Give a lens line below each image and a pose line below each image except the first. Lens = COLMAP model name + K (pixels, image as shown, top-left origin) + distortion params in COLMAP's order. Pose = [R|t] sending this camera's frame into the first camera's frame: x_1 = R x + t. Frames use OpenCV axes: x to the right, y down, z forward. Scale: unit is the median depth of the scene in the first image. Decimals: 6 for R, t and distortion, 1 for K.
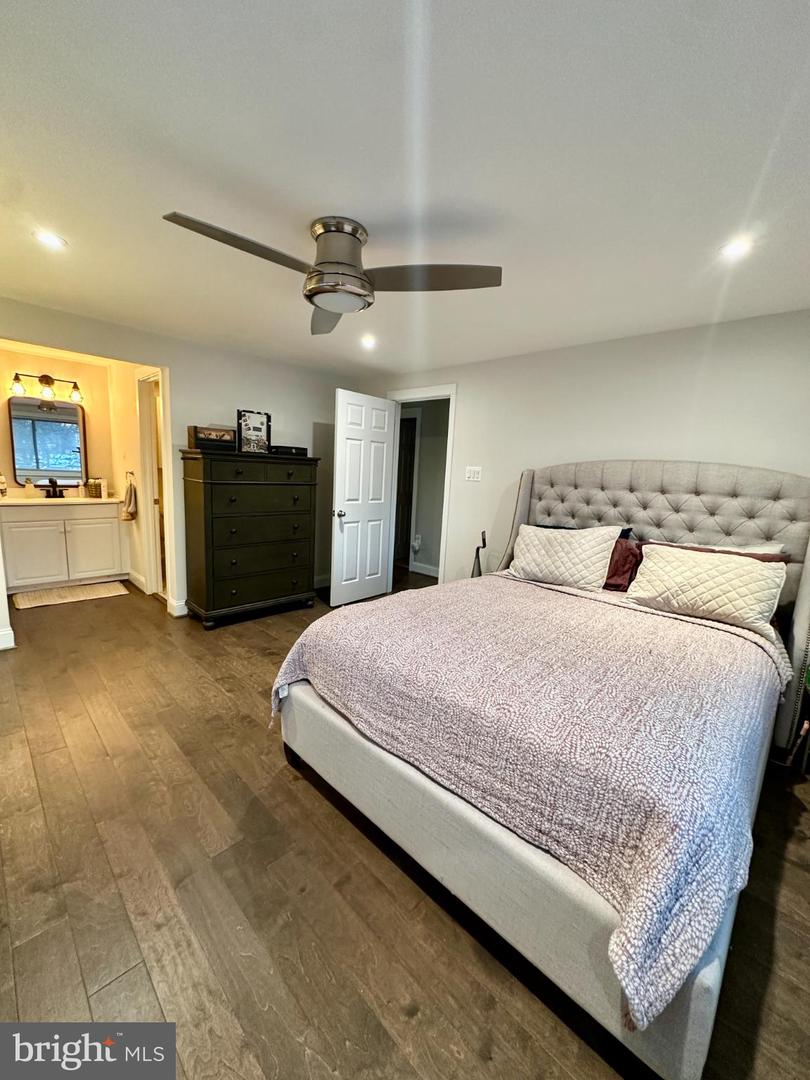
lens RADIAL K [[434.9, 0, 405.0], [0, 434.9, 540.0], [0, 0, 1]] dist [-0.002148, -0.000076]
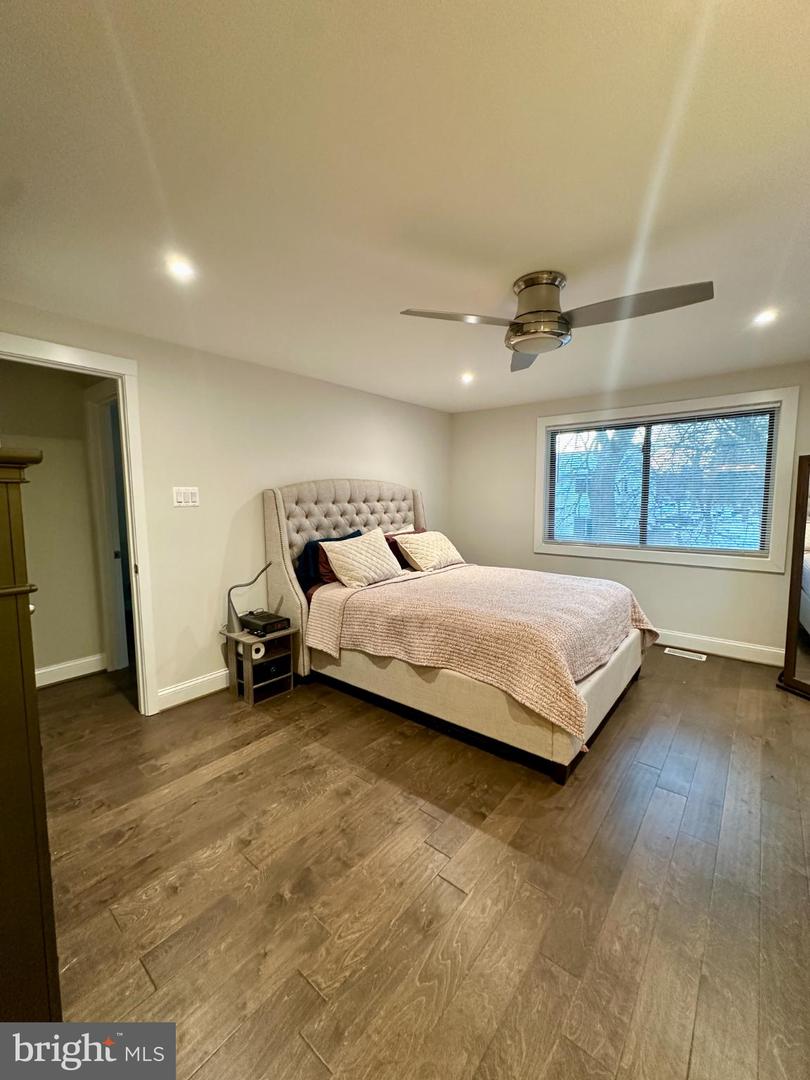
lens RADIAL K [[434.9, 0, 405.0], [0, 434.9, 540.0], [0, 0, 1]] dist [-0.002148, -0.000076]
pose [[-0.087427, -0.144448, 0.985643, -0.802751], [0.163077, 0.974008, 0.157208, -0.181290], [-0.982732, 0.174480, -0.061598, 0.928709]]
